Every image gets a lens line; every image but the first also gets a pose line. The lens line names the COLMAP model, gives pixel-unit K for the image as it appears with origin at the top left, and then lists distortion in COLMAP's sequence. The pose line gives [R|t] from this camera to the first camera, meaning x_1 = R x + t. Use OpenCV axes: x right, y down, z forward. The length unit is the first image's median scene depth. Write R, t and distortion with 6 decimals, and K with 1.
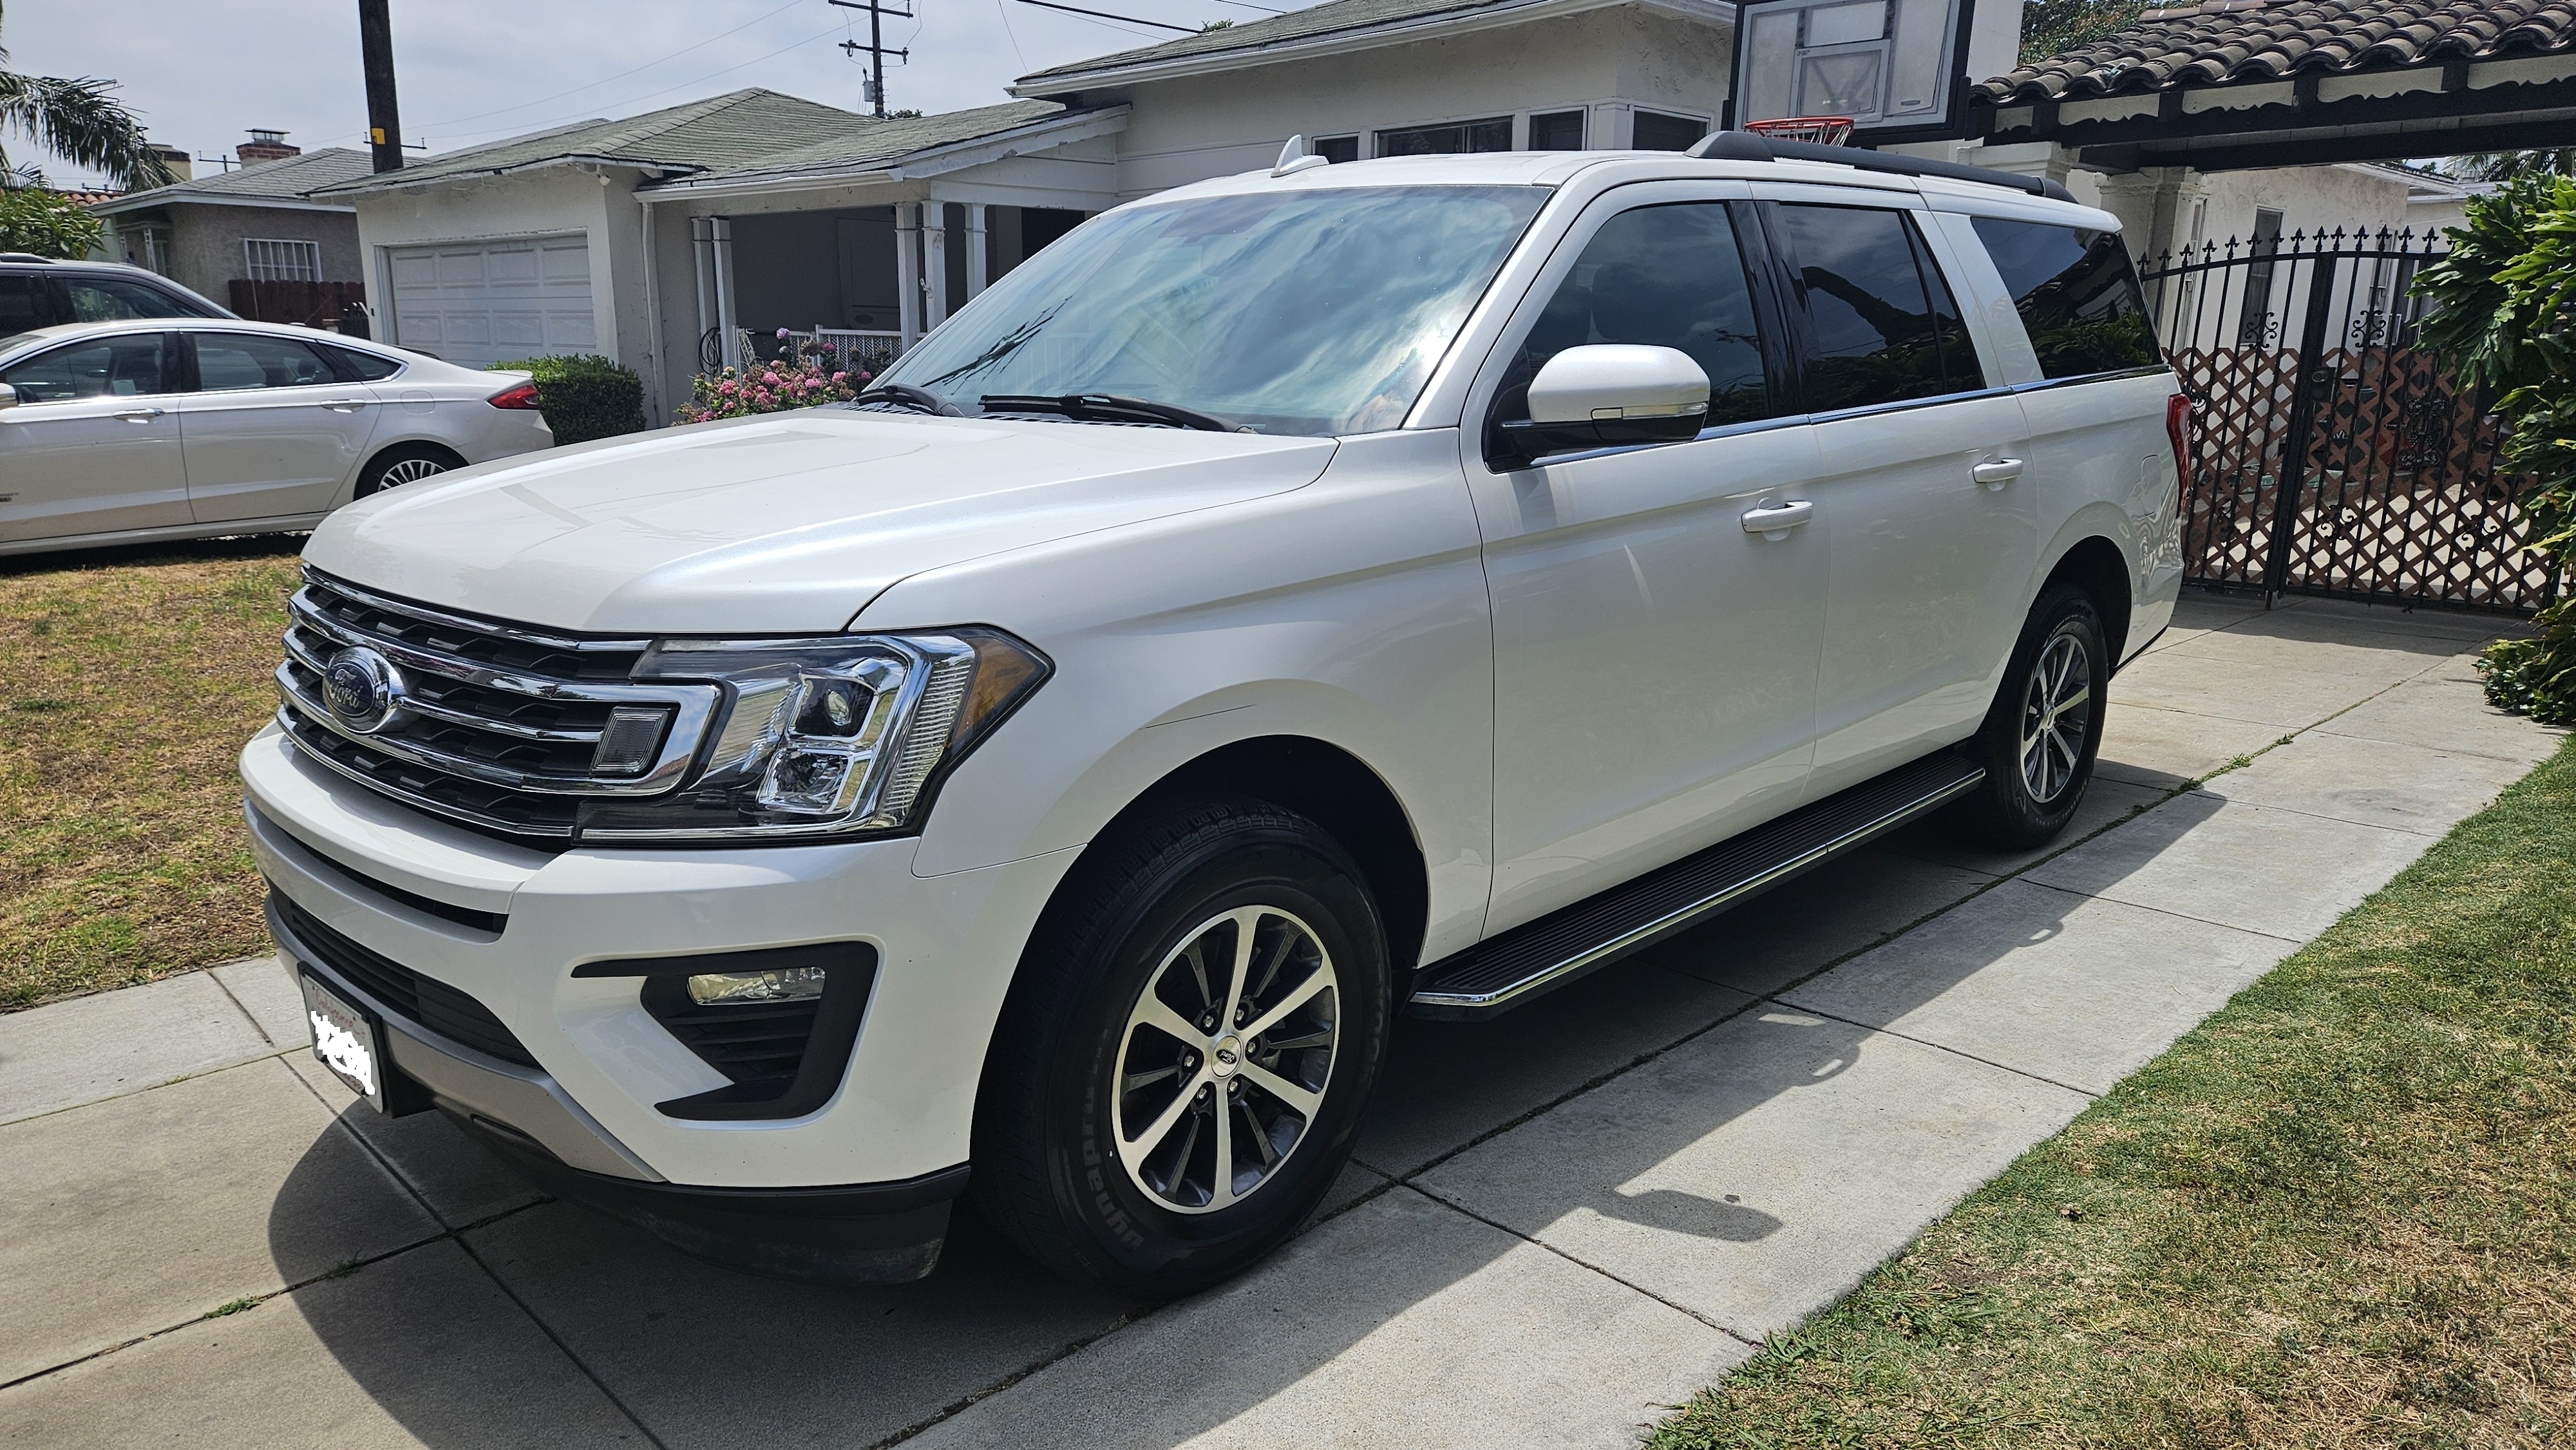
lens RADIAL K [[1710.5, 0, 1274.4], [0, 1710.5, 715.5], [0, 0, 1]] dist [0.061181, -0.068580]
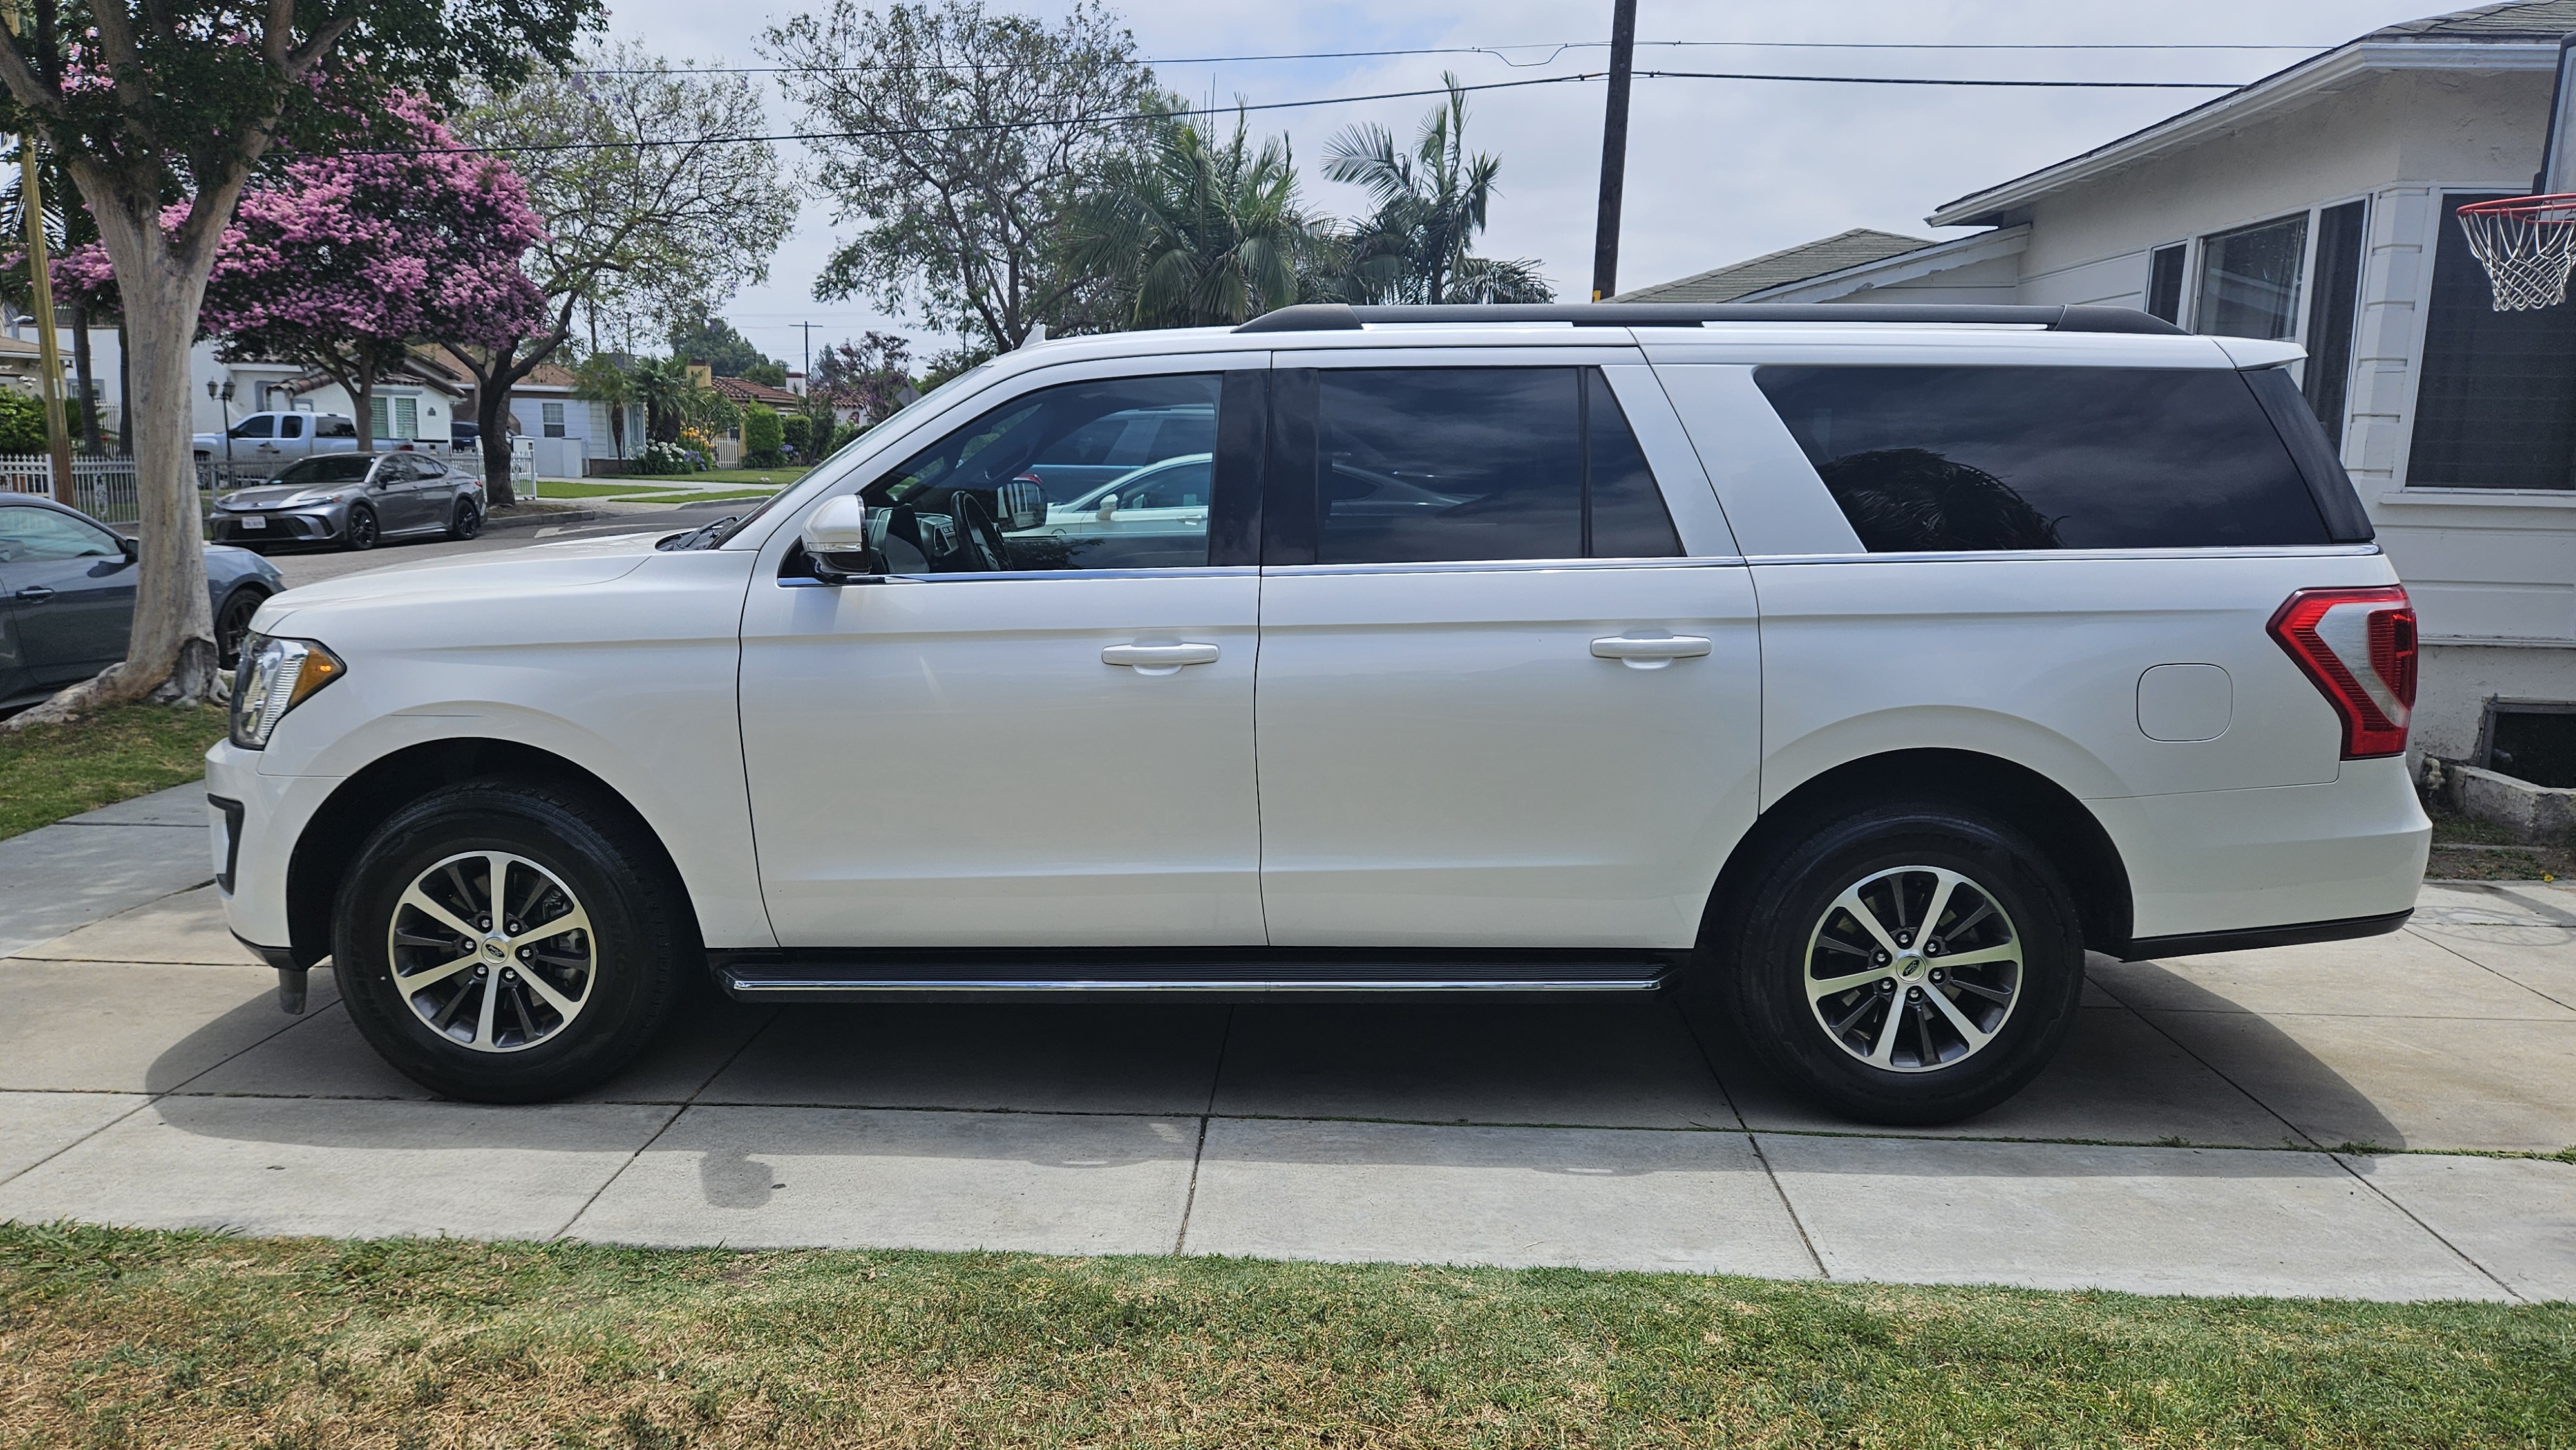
lens RADIAL K [[1710.5, 0, 1274.4], [0, 1710.5, 715.5], [0, 0, 1]] dist [0.061181, -0.068580]
pose [[0.688876, 0.123548, -0.714273, 1.165826], [-0.169832, 0.985451, 0.006660, -0.101829], [0.704704, 0.116718, 0.699835, 0.304678]]
